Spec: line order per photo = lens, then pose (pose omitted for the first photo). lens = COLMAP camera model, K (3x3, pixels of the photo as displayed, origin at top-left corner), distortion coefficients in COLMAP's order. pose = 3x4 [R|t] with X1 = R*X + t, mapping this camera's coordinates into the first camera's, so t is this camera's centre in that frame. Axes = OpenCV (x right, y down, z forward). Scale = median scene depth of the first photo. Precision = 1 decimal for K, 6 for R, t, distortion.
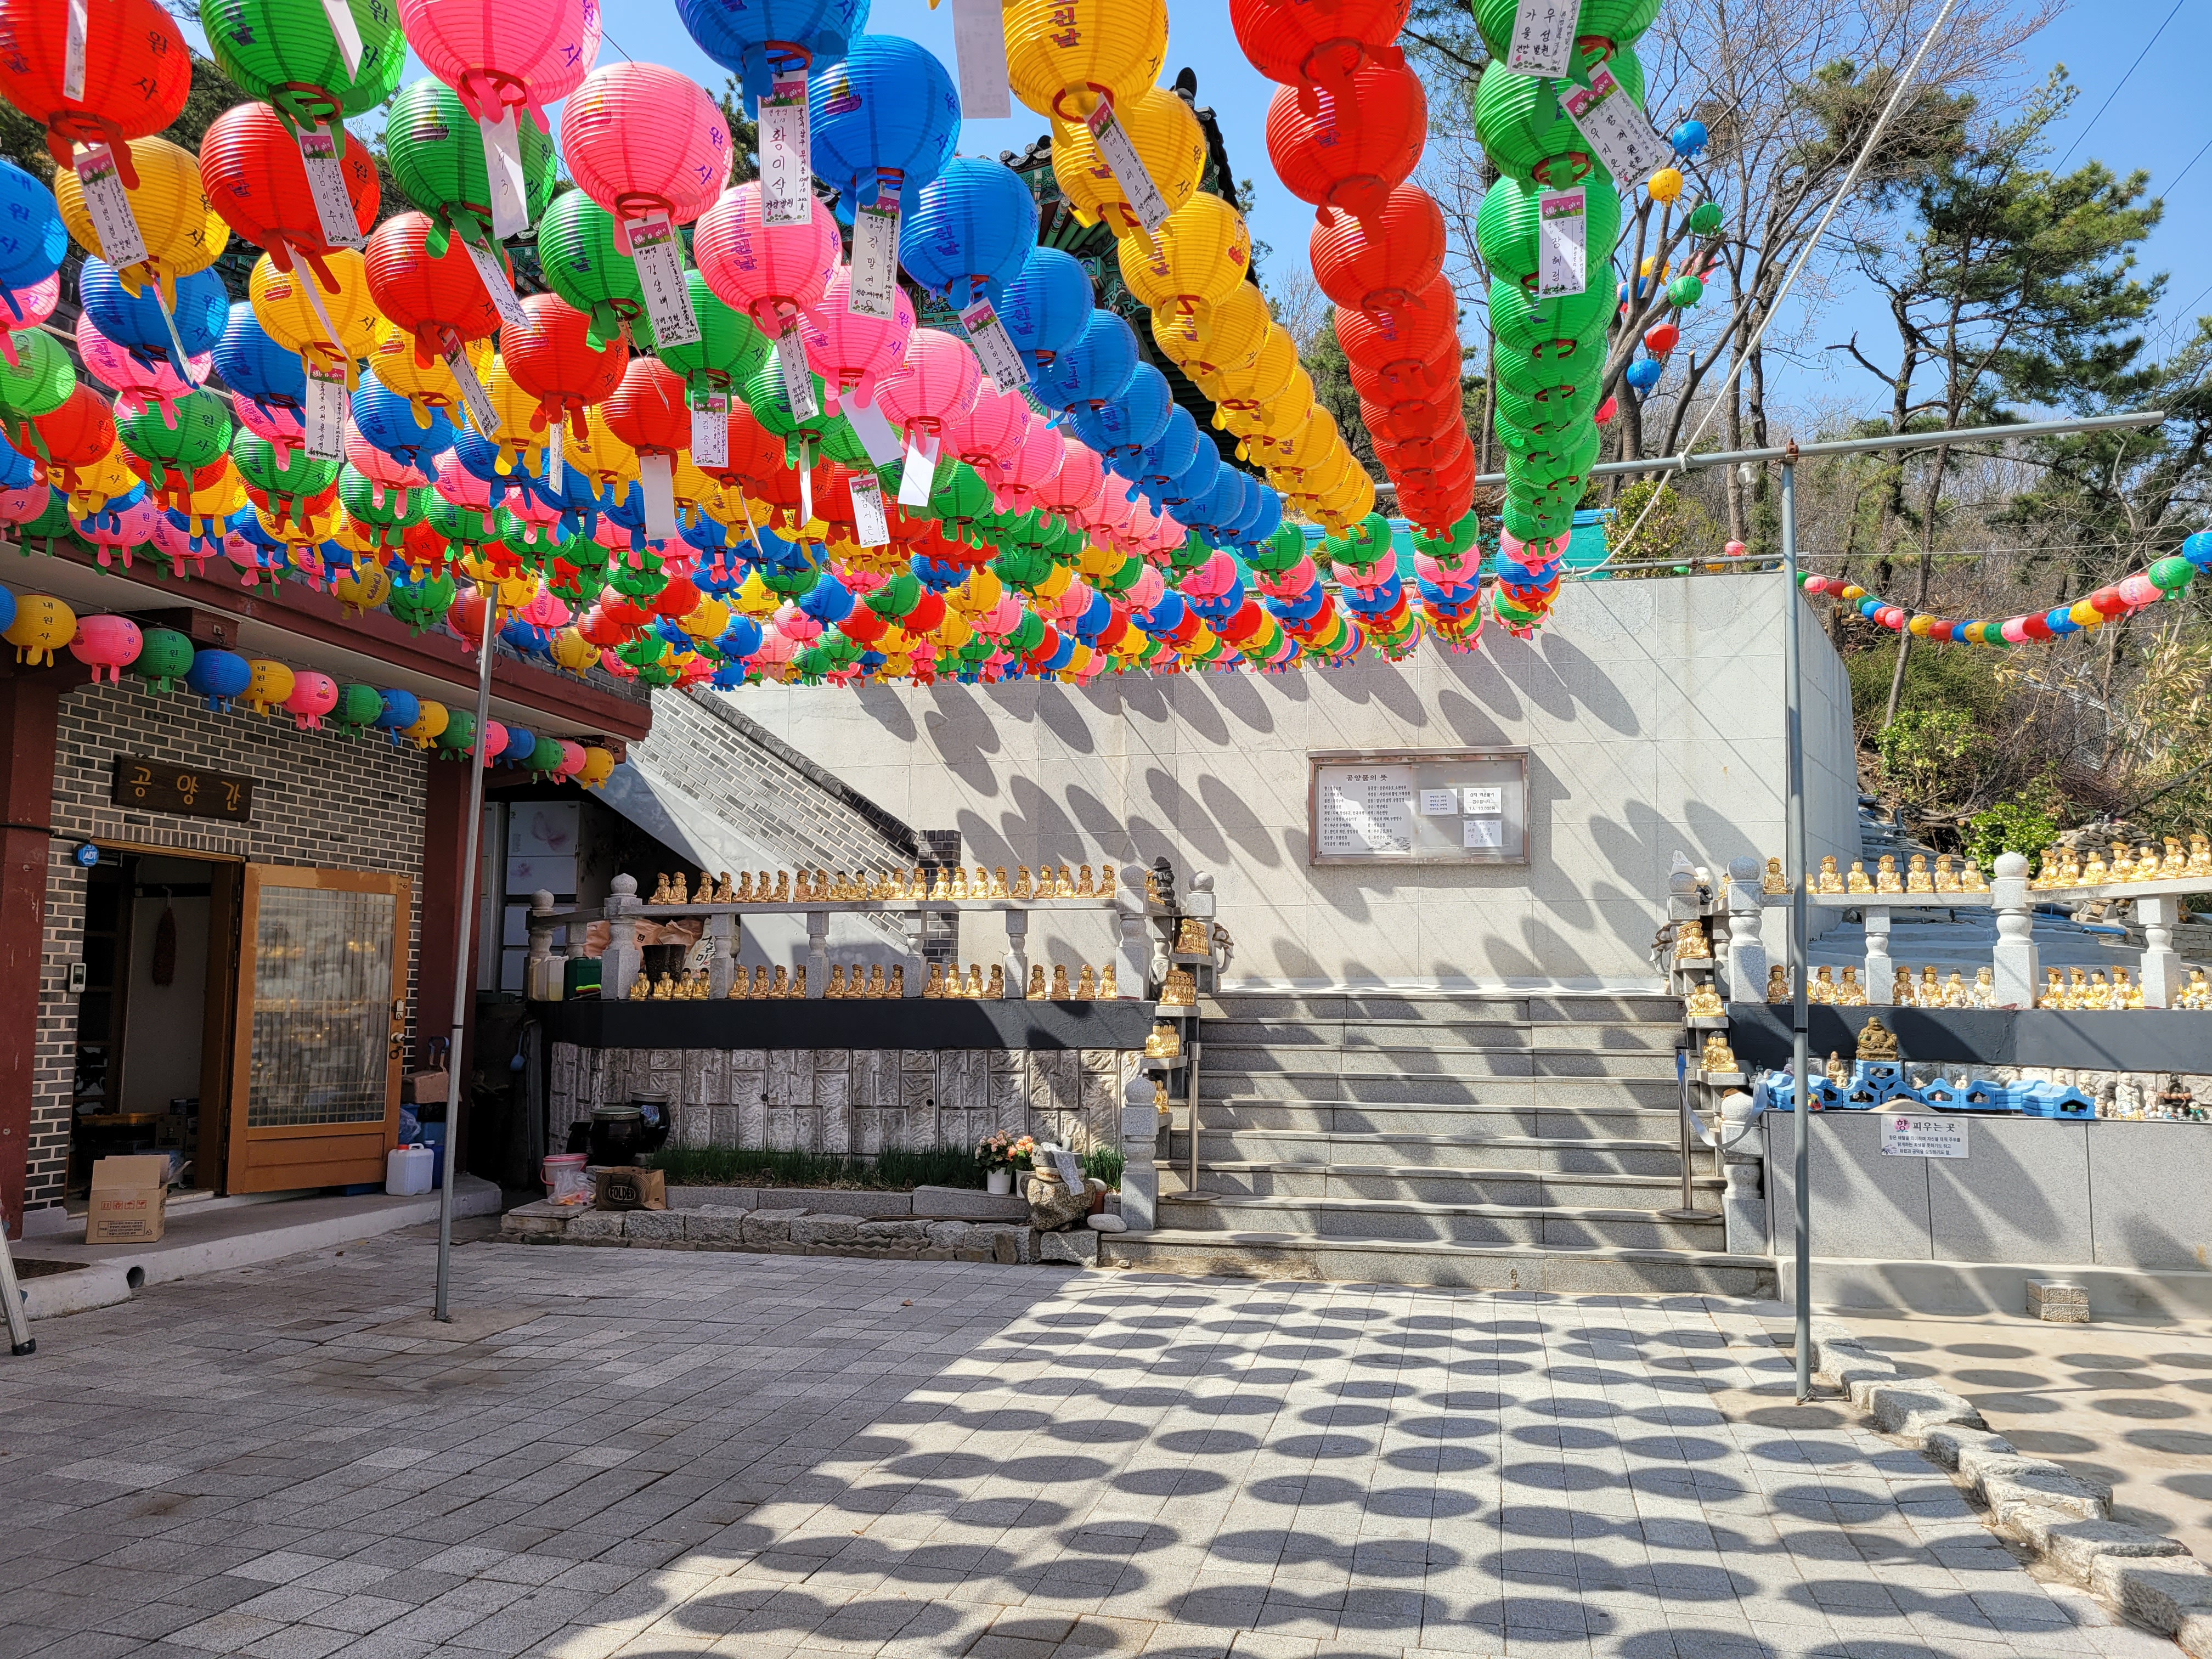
lens RADIAL K [[1653.2, 0, 1092.5], [0, 1653.2, 841.6], [0, 0, 1]] dist [0.047627, -0.029388]
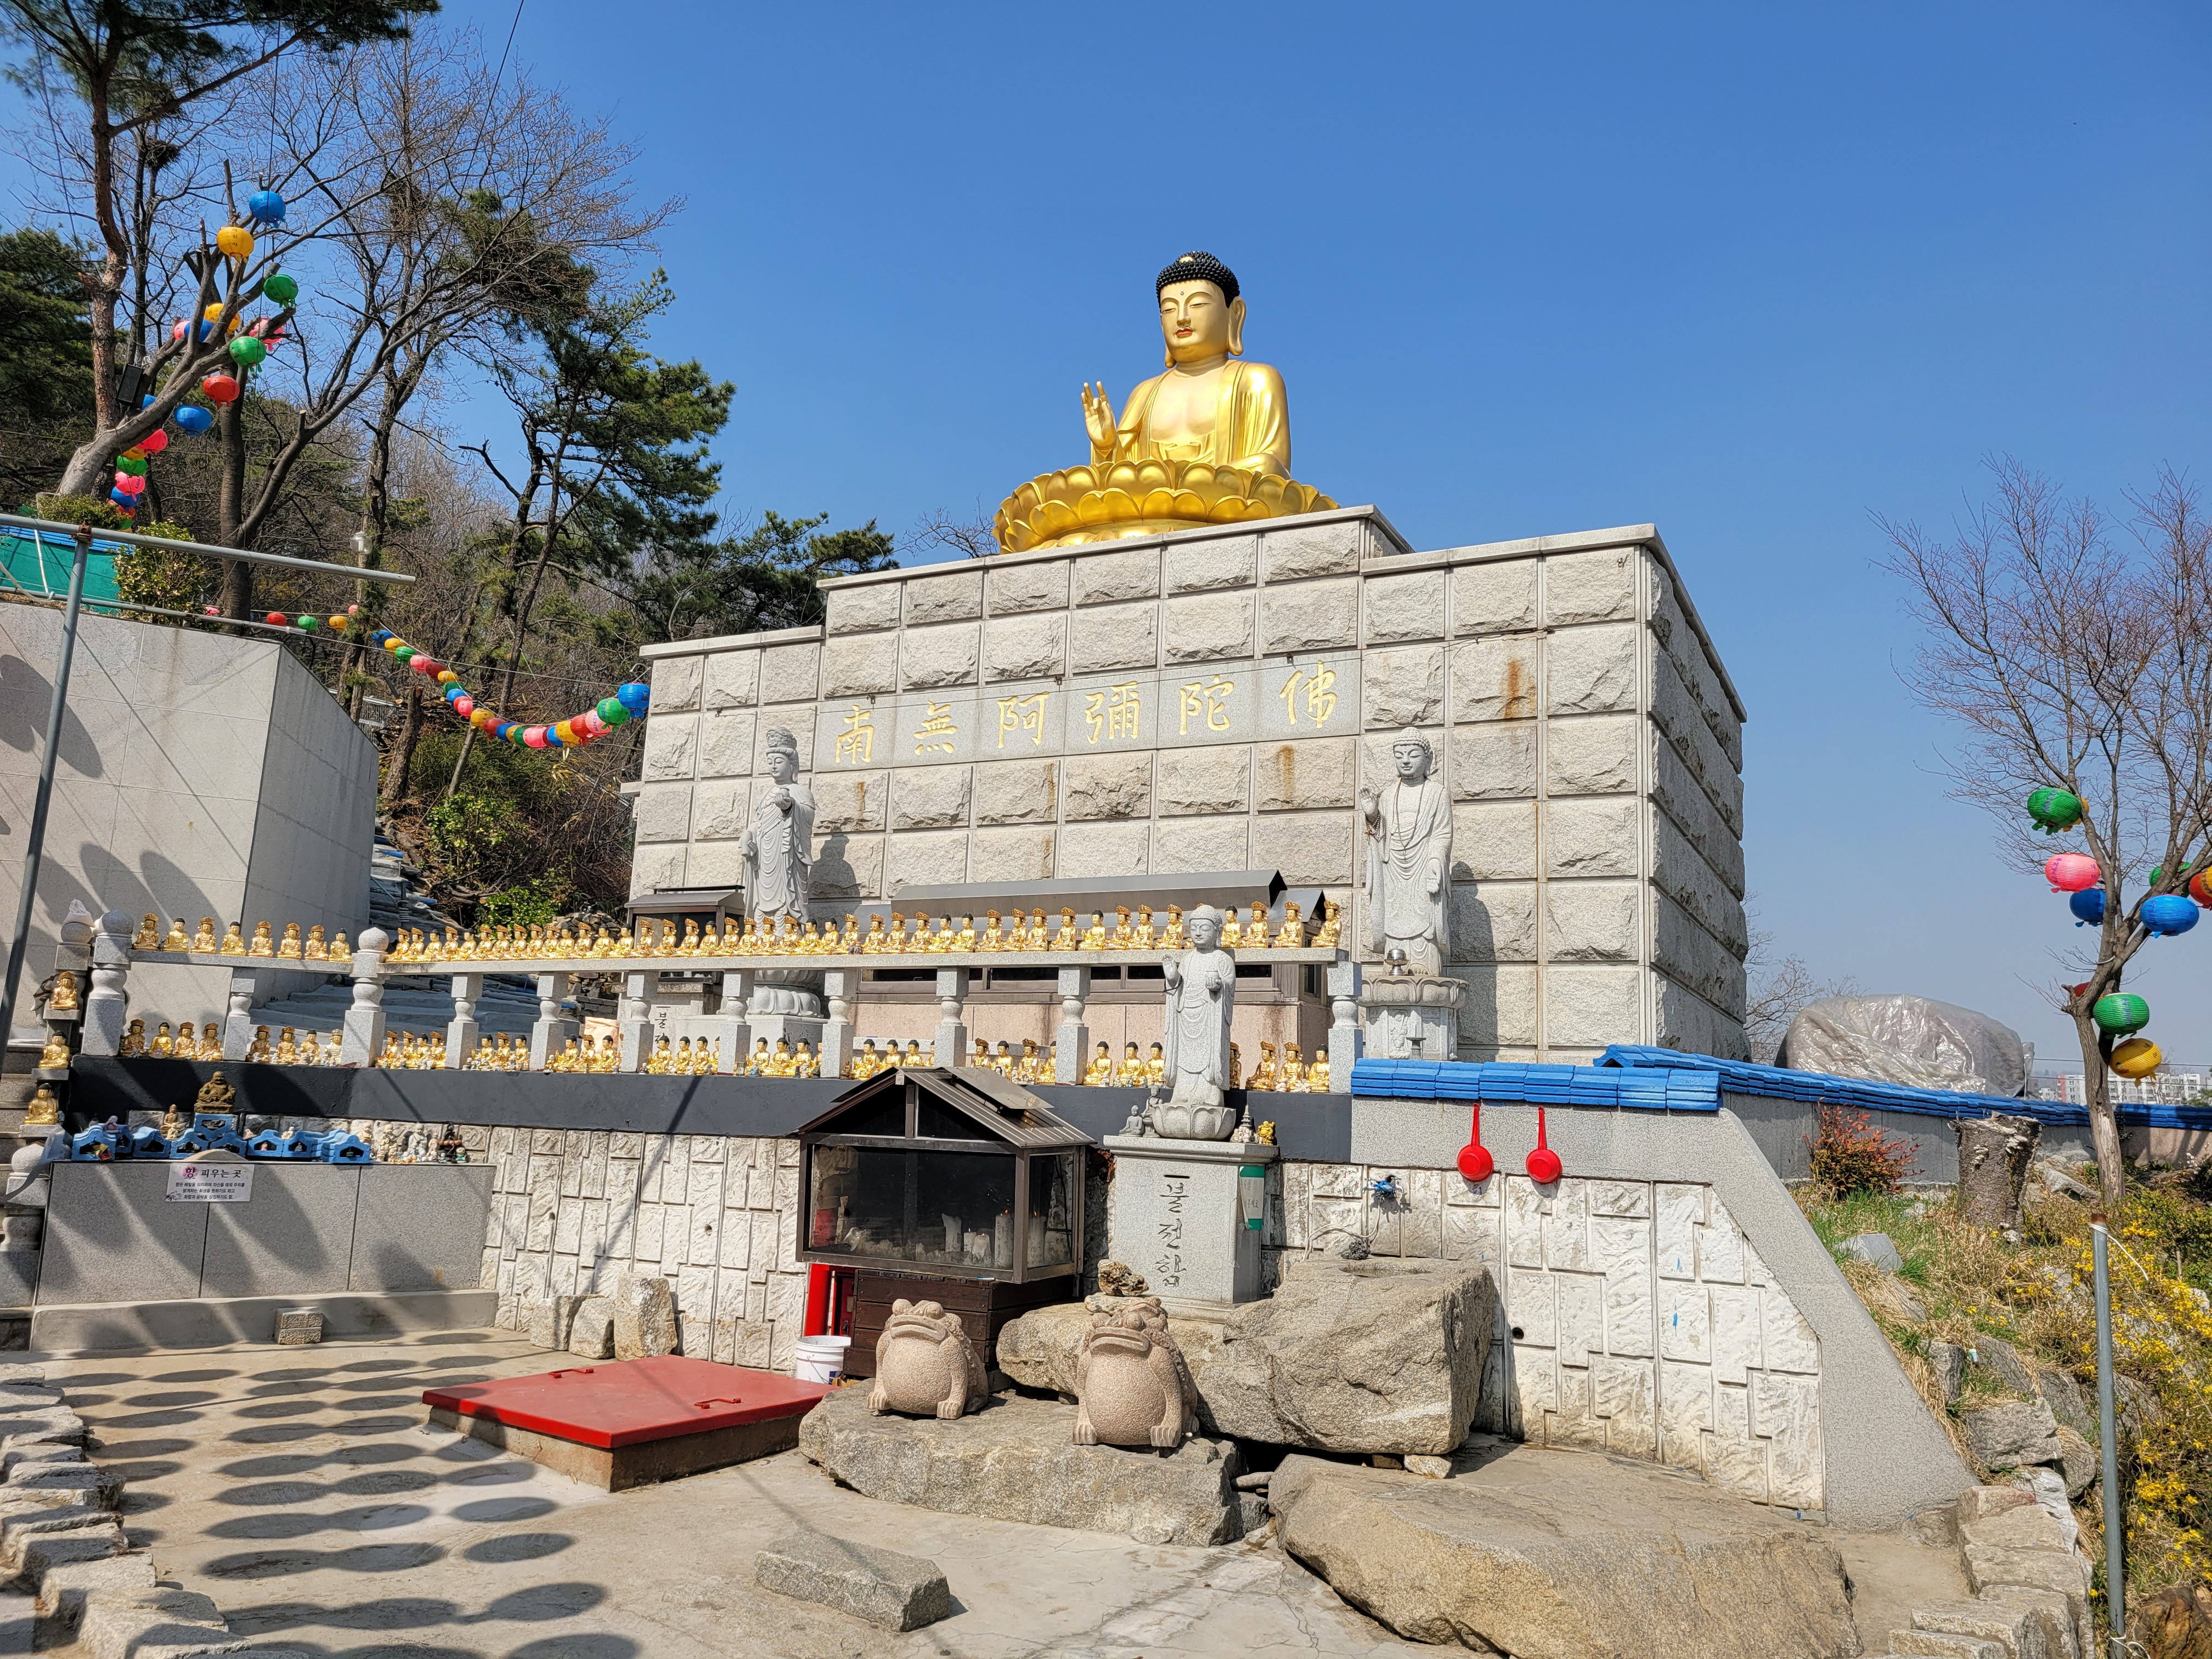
lens RADIAL K [[1653.2, 0, 1092.5], [0, 1653.2, 841.6], [0, 0, 1]] dist [0.047627, -0.029388]
pose [[0.732226, 0.120934, 0.670239, 0.138497], [-0.095813, 0.992613, -0.074427, -0.013654], [-0.674289, -0.009721, 0.738404, -0.150936]]
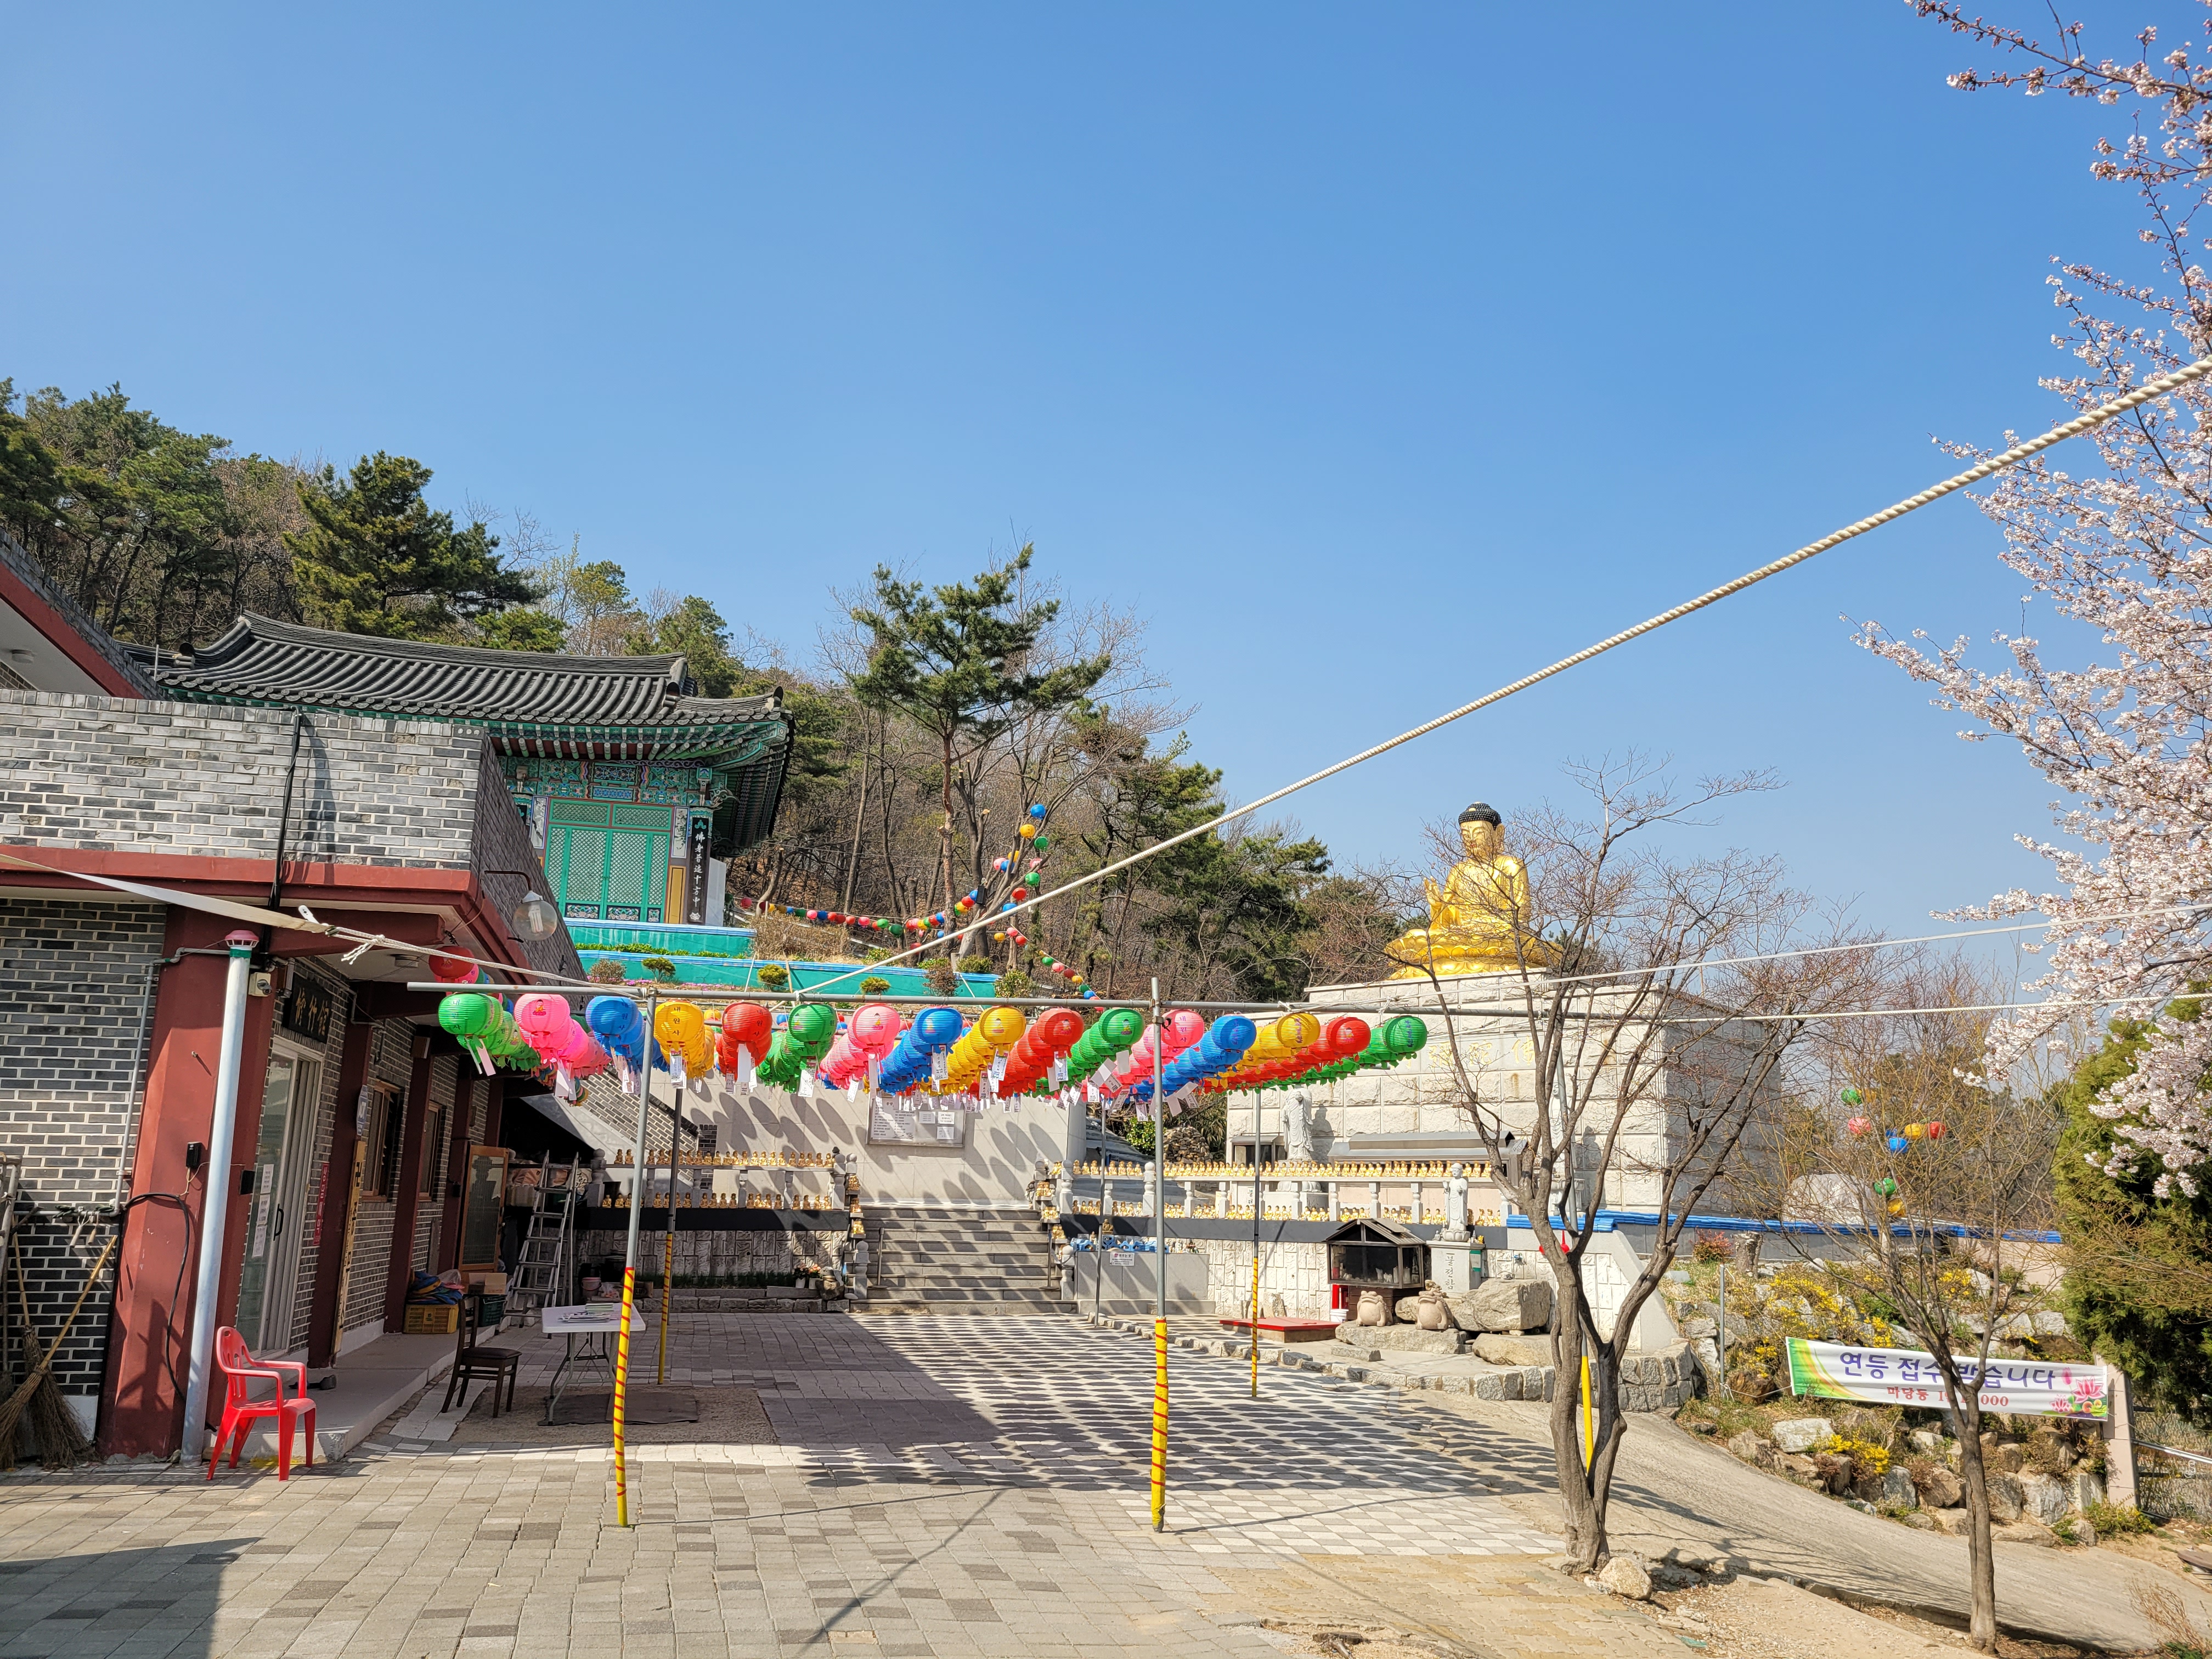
lens RADIAL K [[1653.2, 0, 1092.5], [0, 1653.2, 841.6], [0, 0, 1]] dist [0.047627, -0.029388]
pose [[0.886065, 0.111338, 0.449992, -0.873579], [-0.061018, 0.990295, -0.124874, -0.174191], [-0.459528, 0.083189, 0.884259, -1.505950]]
